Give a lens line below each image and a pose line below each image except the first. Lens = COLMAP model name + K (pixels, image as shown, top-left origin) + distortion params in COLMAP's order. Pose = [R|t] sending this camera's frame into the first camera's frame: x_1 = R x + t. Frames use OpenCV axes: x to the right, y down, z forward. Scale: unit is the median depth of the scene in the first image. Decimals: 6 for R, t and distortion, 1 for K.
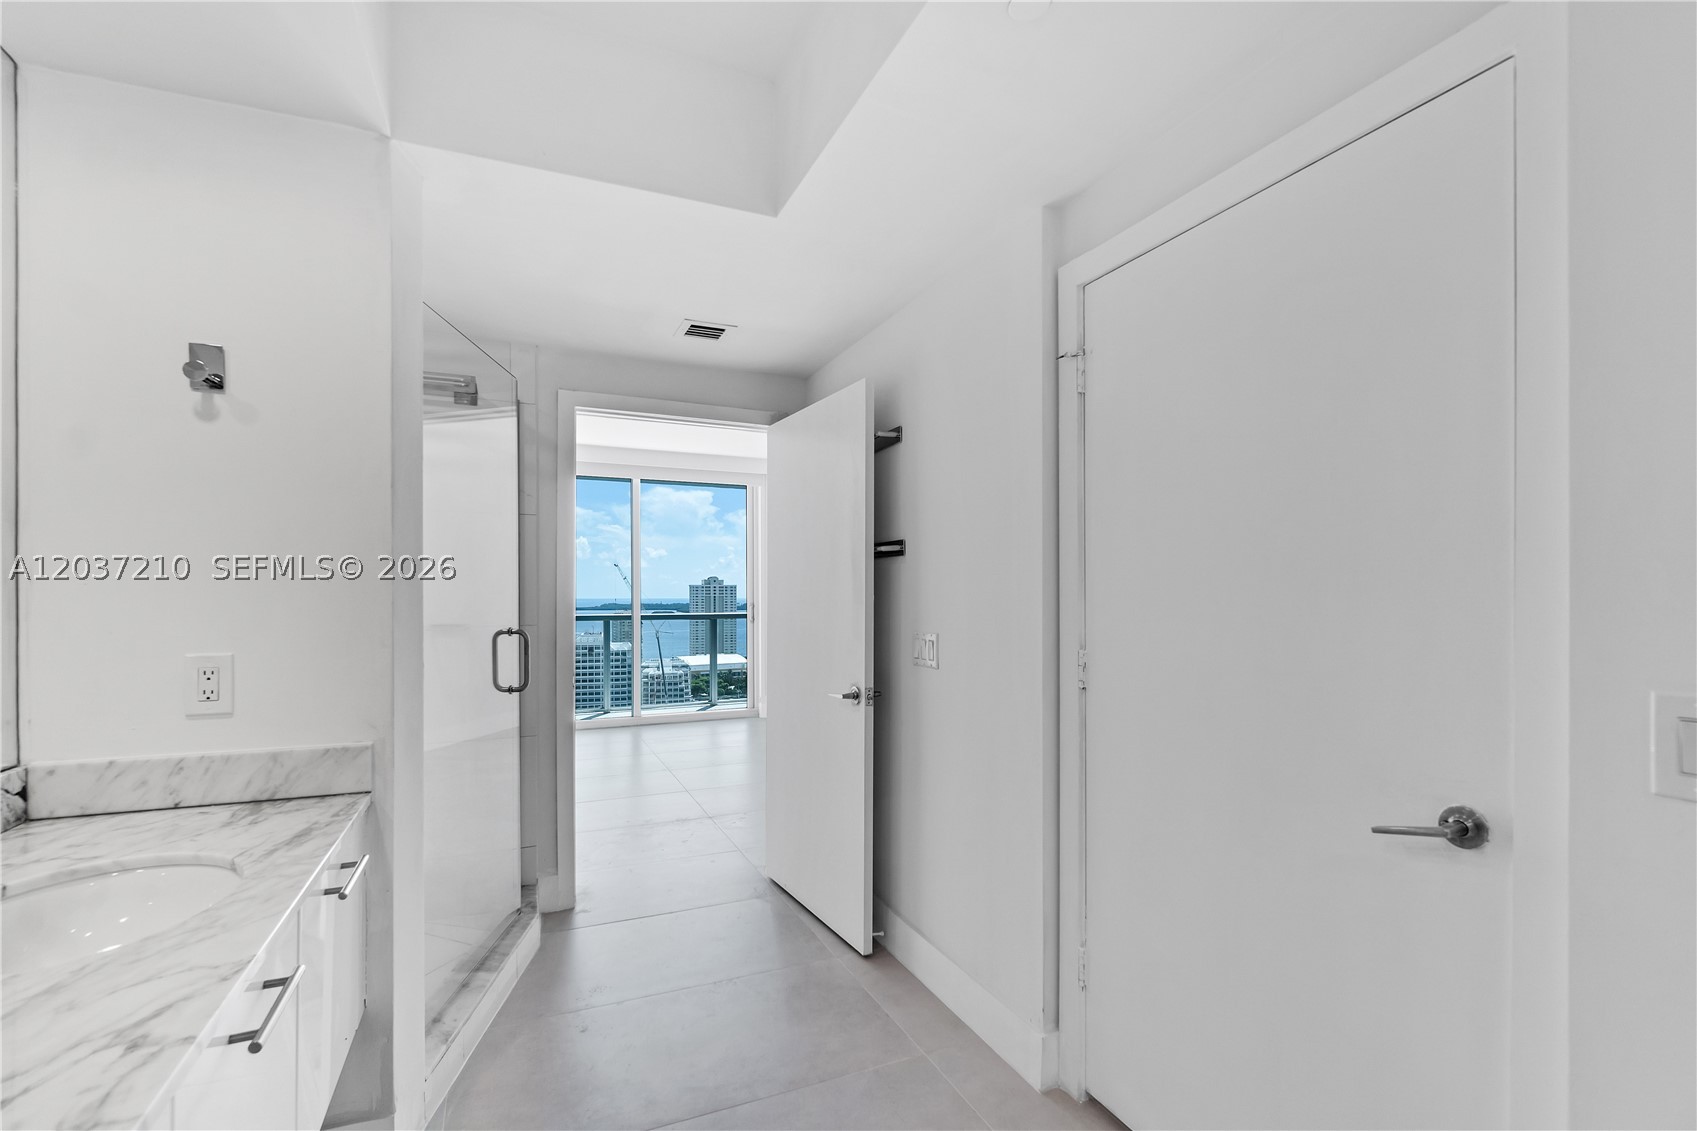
lens RADIAL K [[742.3, 0, 833.0], [0, 742.3, 598.4], [0, 0, 1]] dist [-0.001817, -0.000120]
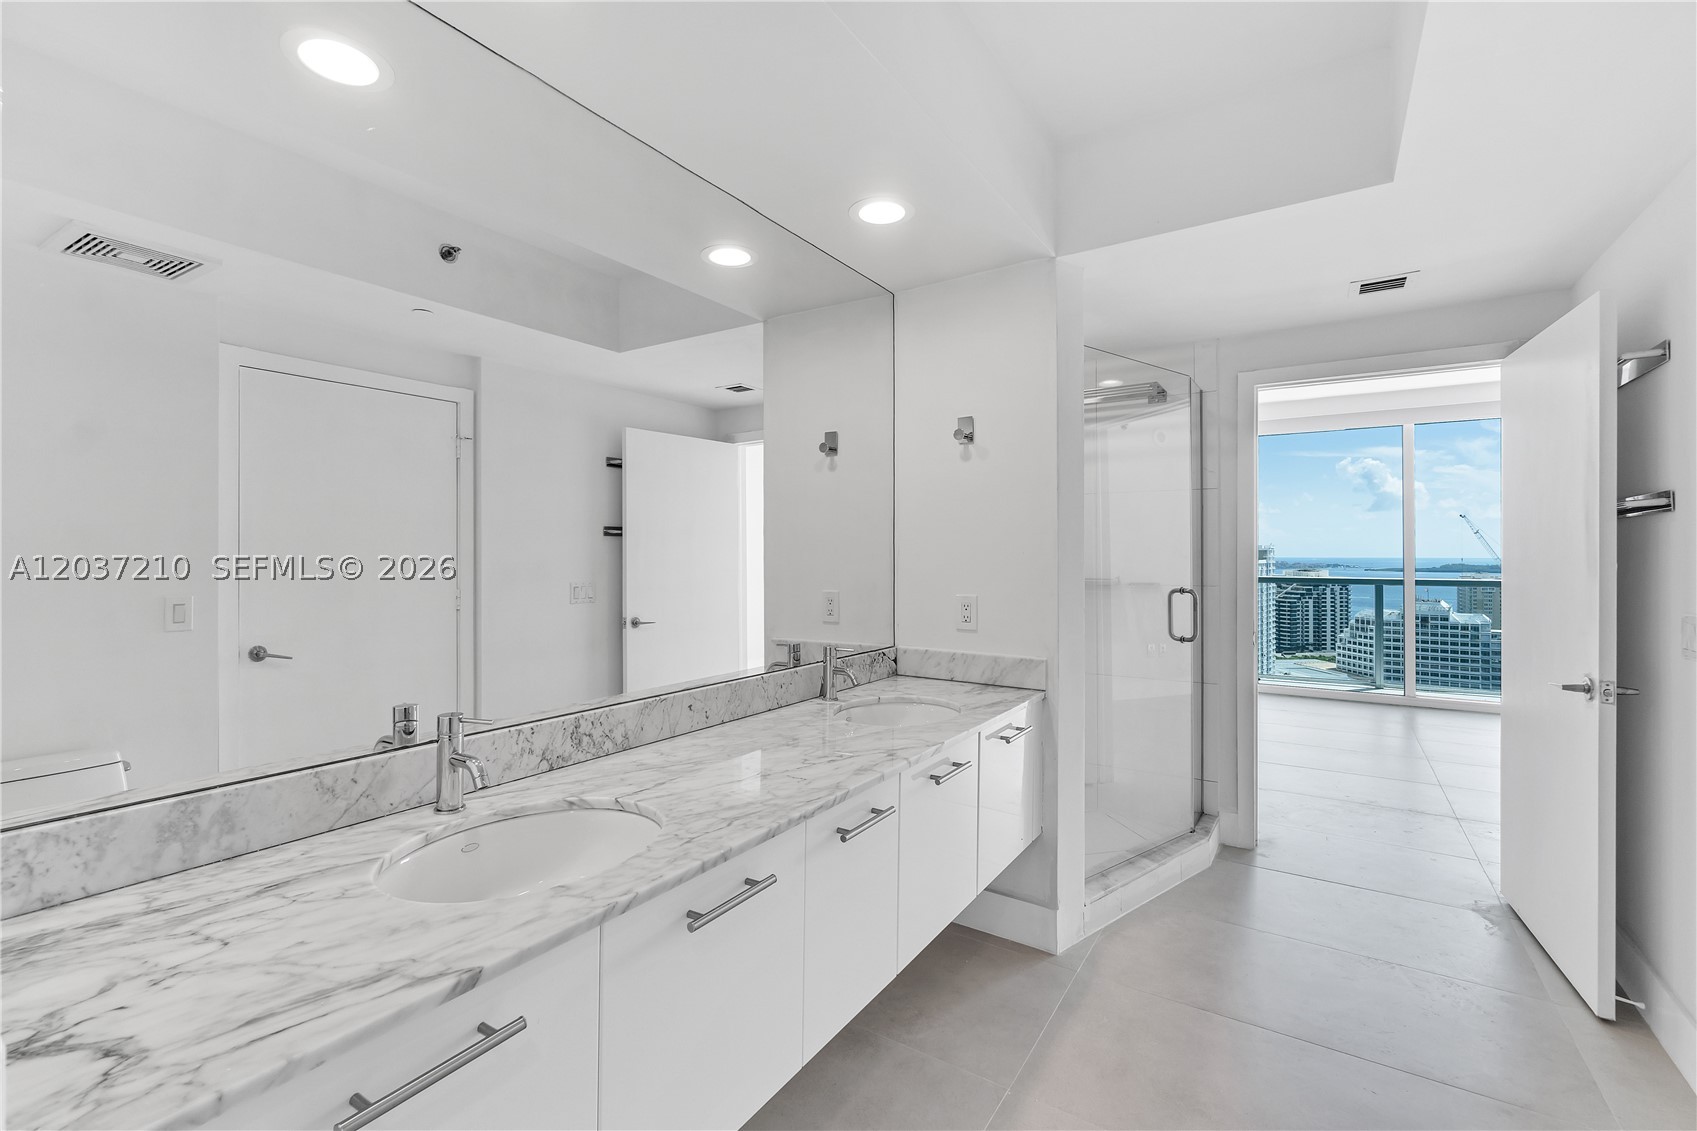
lens RADIAL K [[743.6, 0, 827.3], [0, 743.6, 555.9], [0, 0, 1]] dist [0.000331, 0.000141]
pose [[0.543650, 0.002694, -0.839308, 0.259048], [-0.003628, 0.999993, 0.000859, -0.009908], [0.839304, 0.002578, 0.543656, -0.128306]]
